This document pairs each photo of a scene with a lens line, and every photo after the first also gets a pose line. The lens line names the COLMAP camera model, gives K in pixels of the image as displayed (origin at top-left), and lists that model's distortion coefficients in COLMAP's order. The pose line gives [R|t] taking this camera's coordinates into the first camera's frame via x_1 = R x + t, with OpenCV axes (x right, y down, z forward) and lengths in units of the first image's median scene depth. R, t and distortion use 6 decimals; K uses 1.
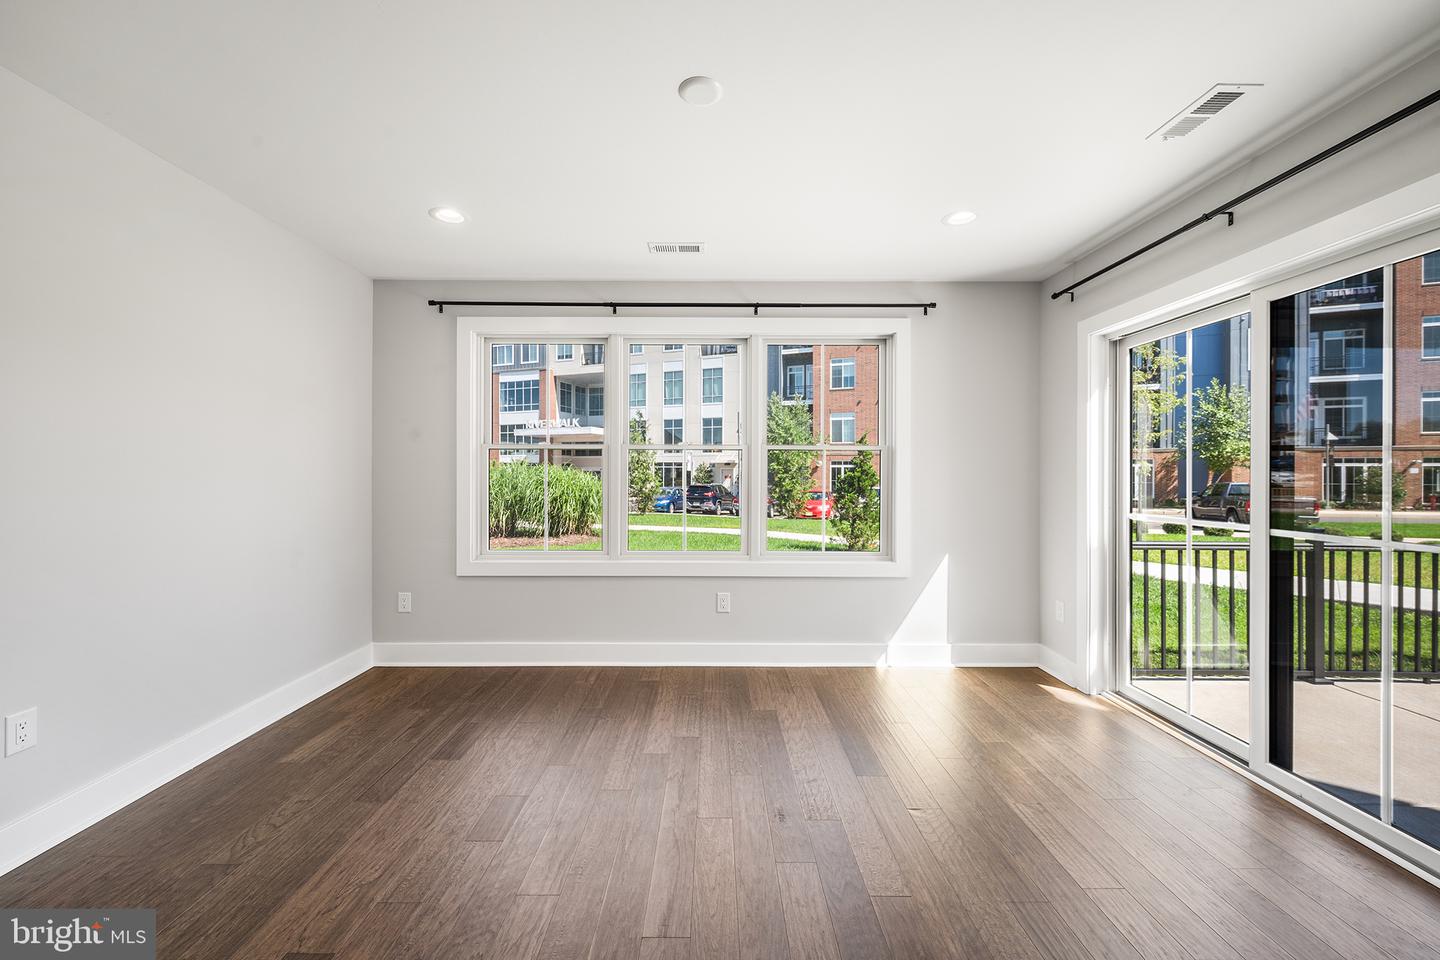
lens RADIAL K [[580.6, 0, 715.9], [0, 580.6, 477.5], [0, 0, 1]] dist [-0.000154, 0.000348]
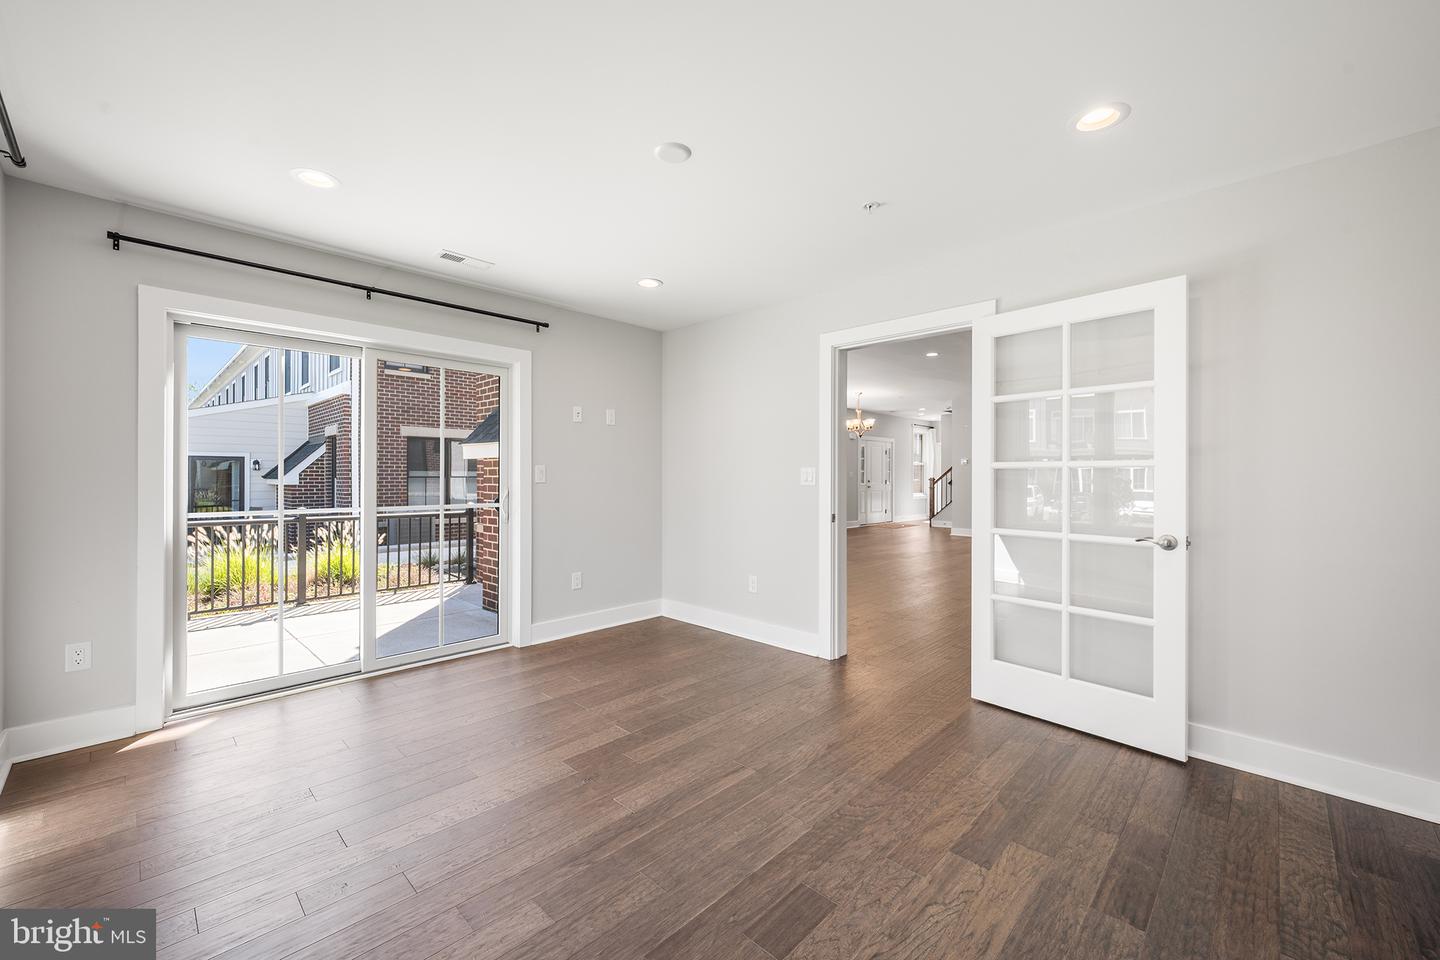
lens RADIAL K [[580.6, 0, 716.9], [0, 580.6, 473.5], [0, 0, 1]] dist [-0.000154, 0.000348]
pose [[-0.721446, -0.002471, 0.692466, -0.867165], [-0.001868, 0.999997, 0.001621, -0.008142], [-0.692468, -0.000124, -0.721449, 1.688458]]
